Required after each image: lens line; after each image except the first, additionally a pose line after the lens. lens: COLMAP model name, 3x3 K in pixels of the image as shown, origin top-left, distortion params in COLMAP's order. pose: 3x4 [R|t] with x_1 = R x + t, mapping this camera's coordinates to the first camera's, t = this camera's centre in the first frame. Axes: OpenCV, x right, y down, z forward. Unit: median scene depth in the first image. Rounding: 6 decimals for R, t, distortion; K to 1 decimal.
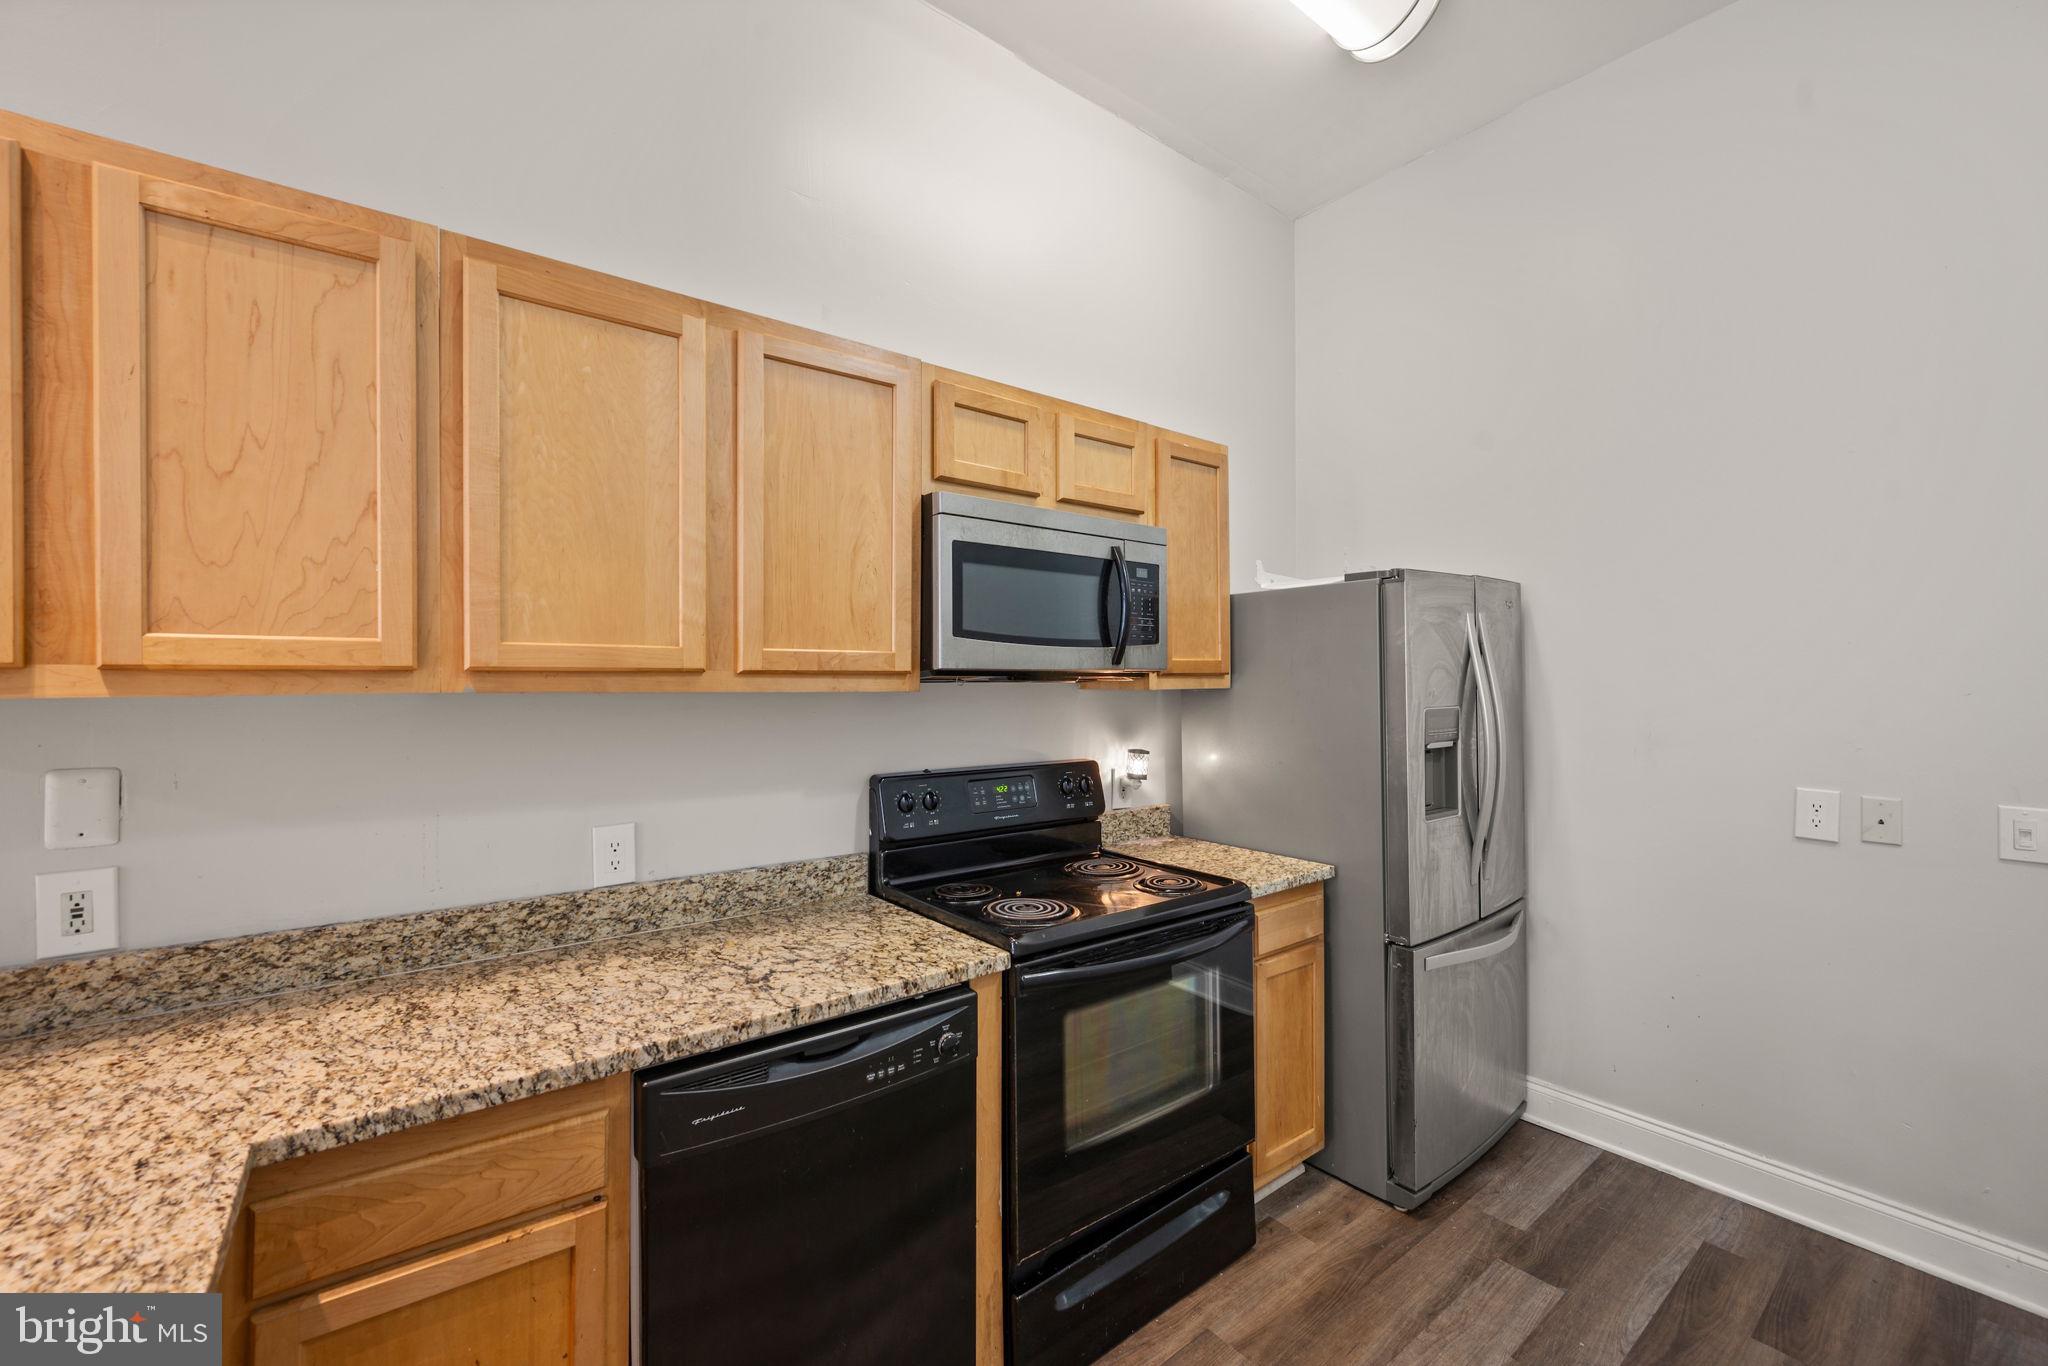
lens RADIAL K [[787.6, 0, 1038.5], [0, 787.6, 674.0], [0, 0, 1]] dist [-0.001762, -0.000626]
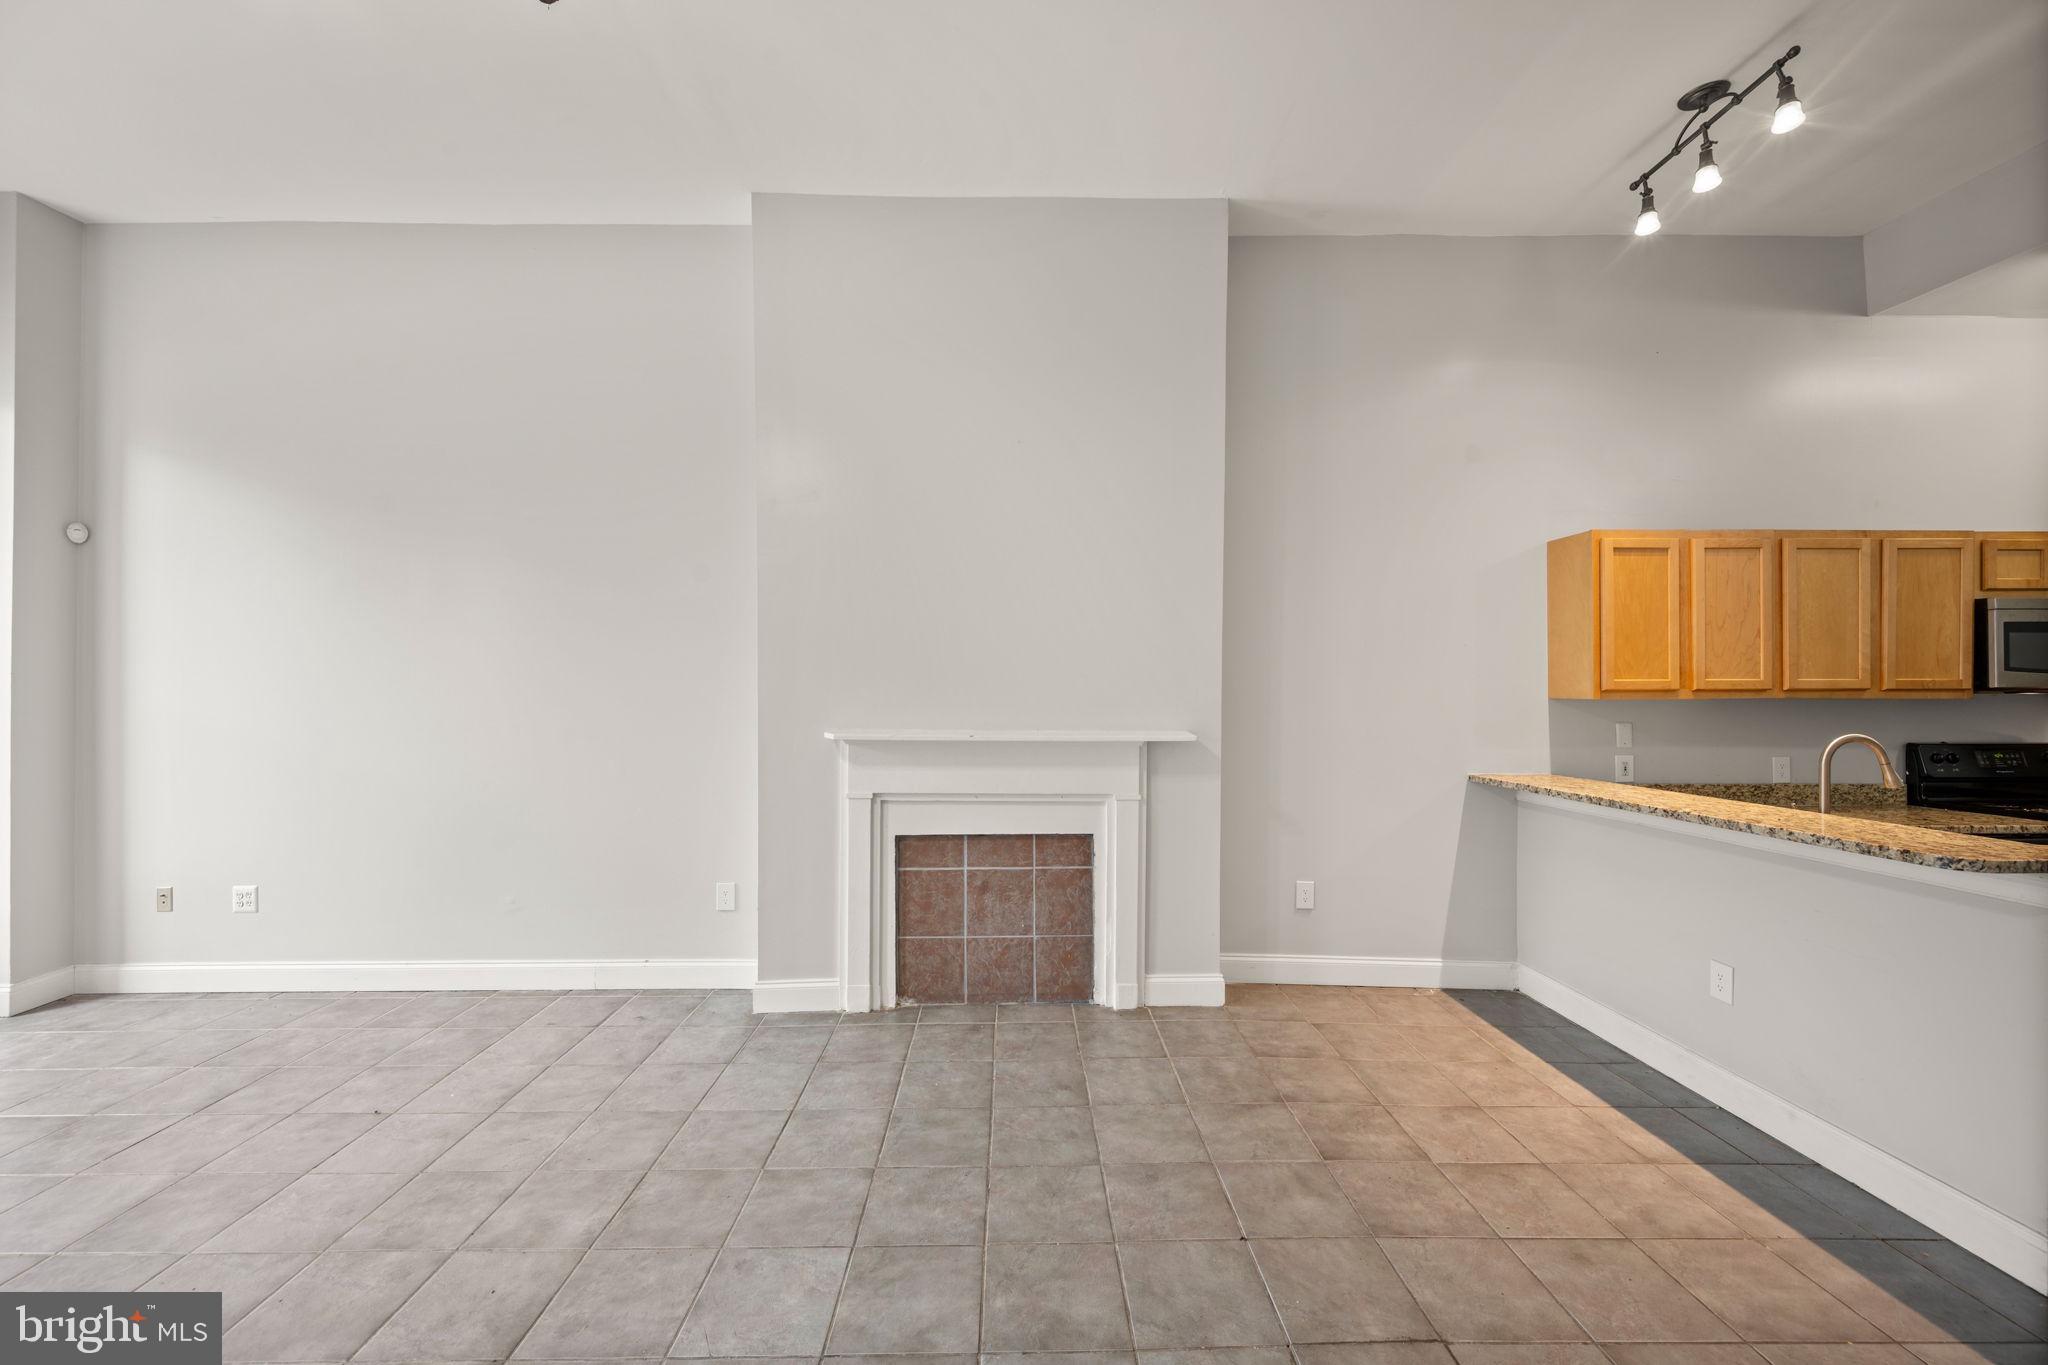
lens RADIAL K [[795.2, 0, 1014.0], [0, 795.2, 685.7], [0, 0, 1]] dist [-0.004103, 0.001182]
pose [[0.799850, -0.003228, -0.600192, -0.839972], [0.007234, 0.999965, 0.004261, -0.034937], [0.600157, -0.007750, 0.799845, -1.934136]]
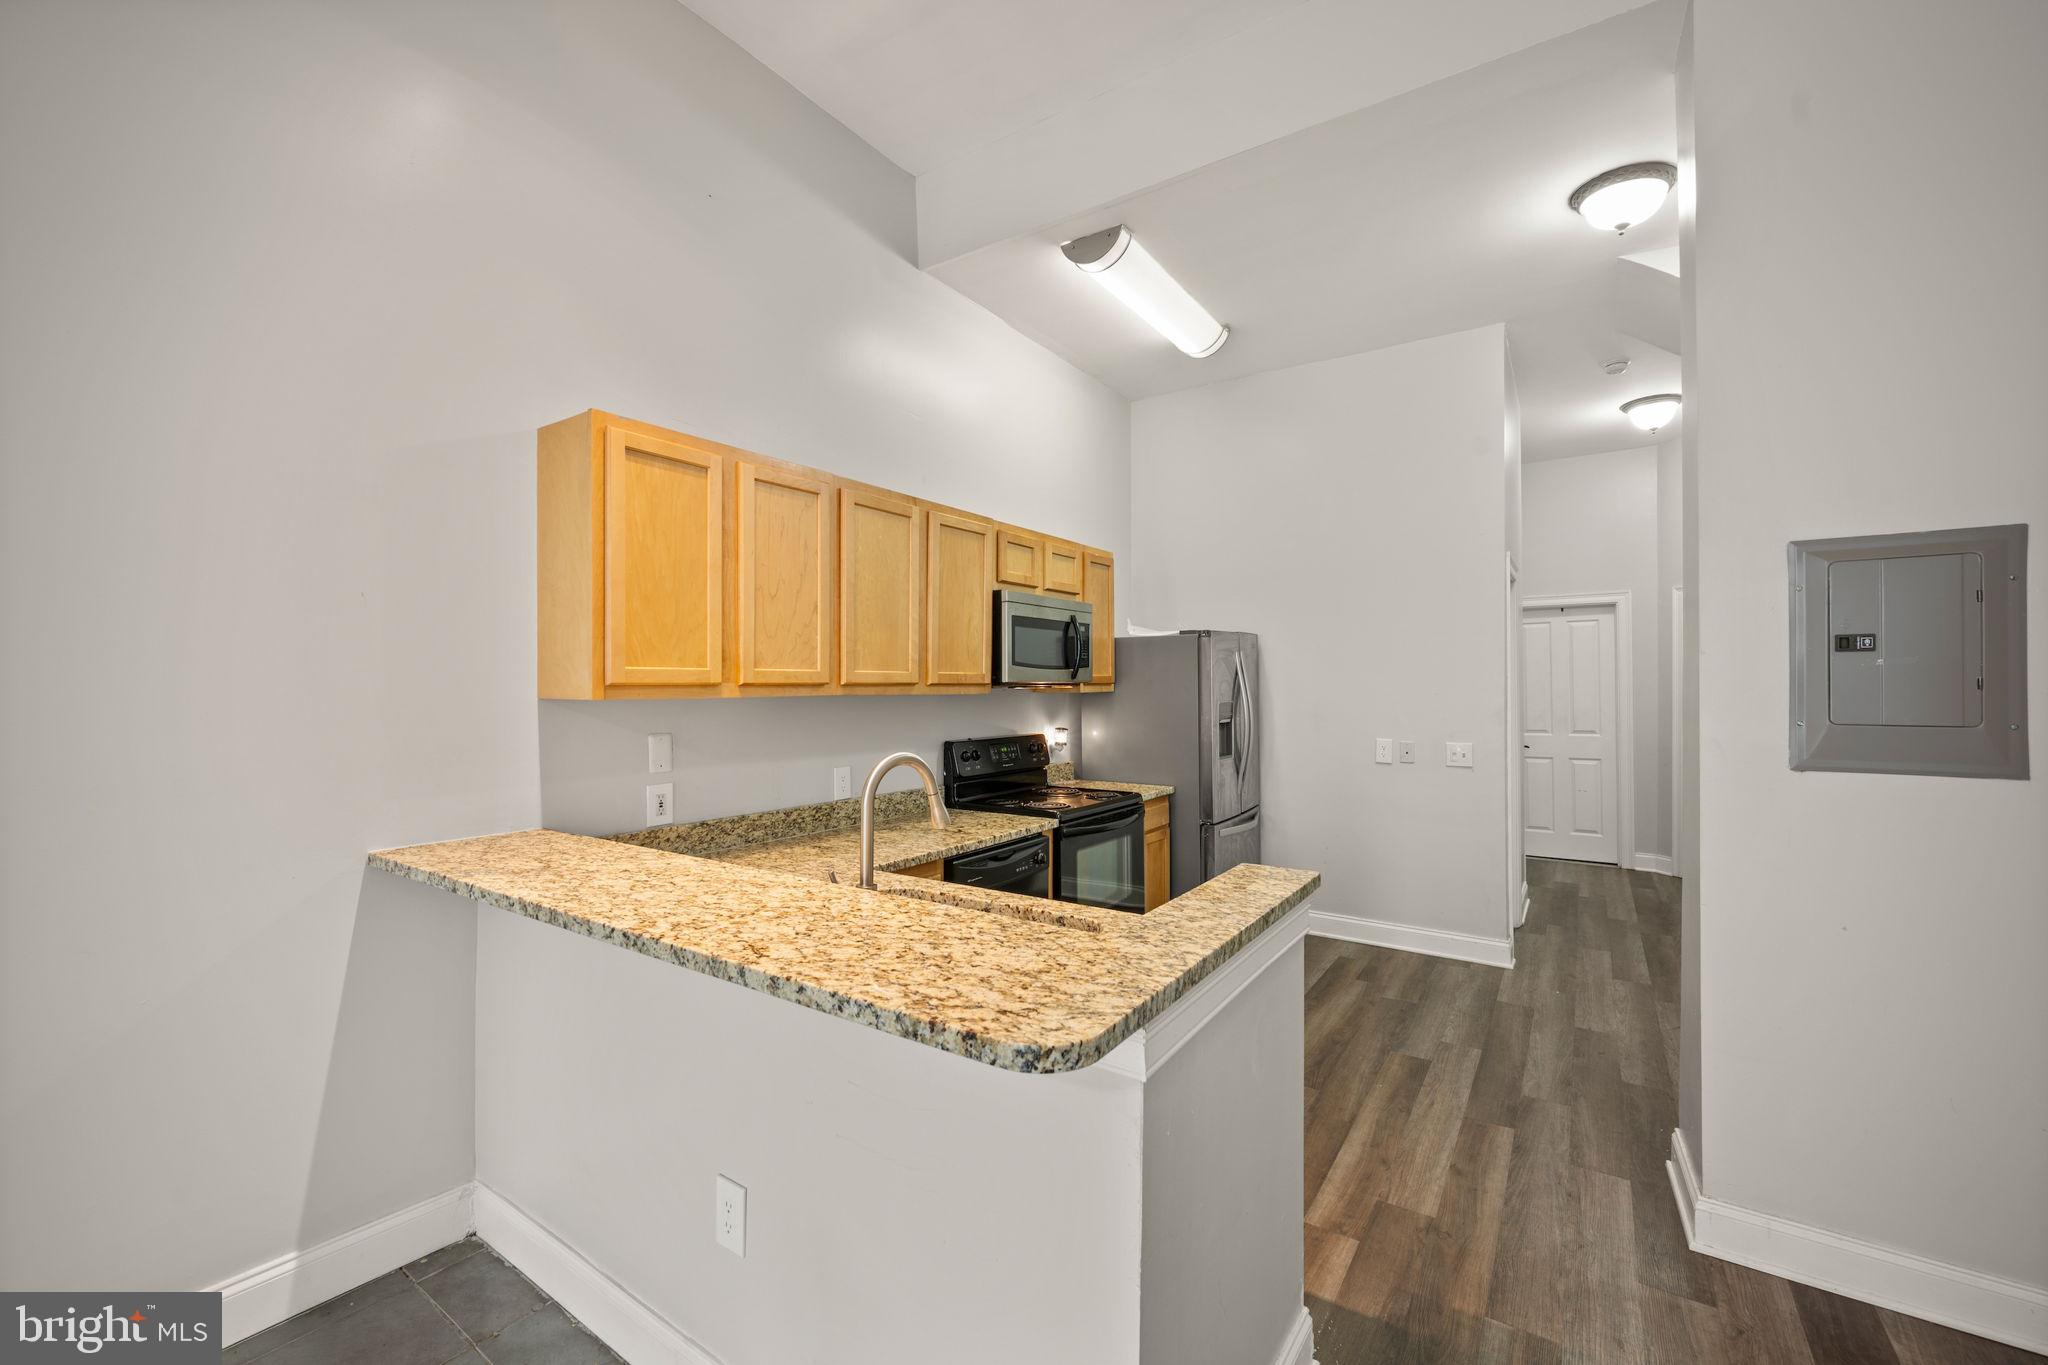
lens RADIAL K [[787.6, 0, 1000.2], [0, 787.6, 675.1], [0, 0, 1]] dist [-0.001762, -0.000626]
pose [[0.959810, 0.004029, 0.280621, -0.631226], [-0.003803, 0.999992, -0.001349, -0.019812], [-0.280624, 0.000228, 0.959818, -0.784006]]
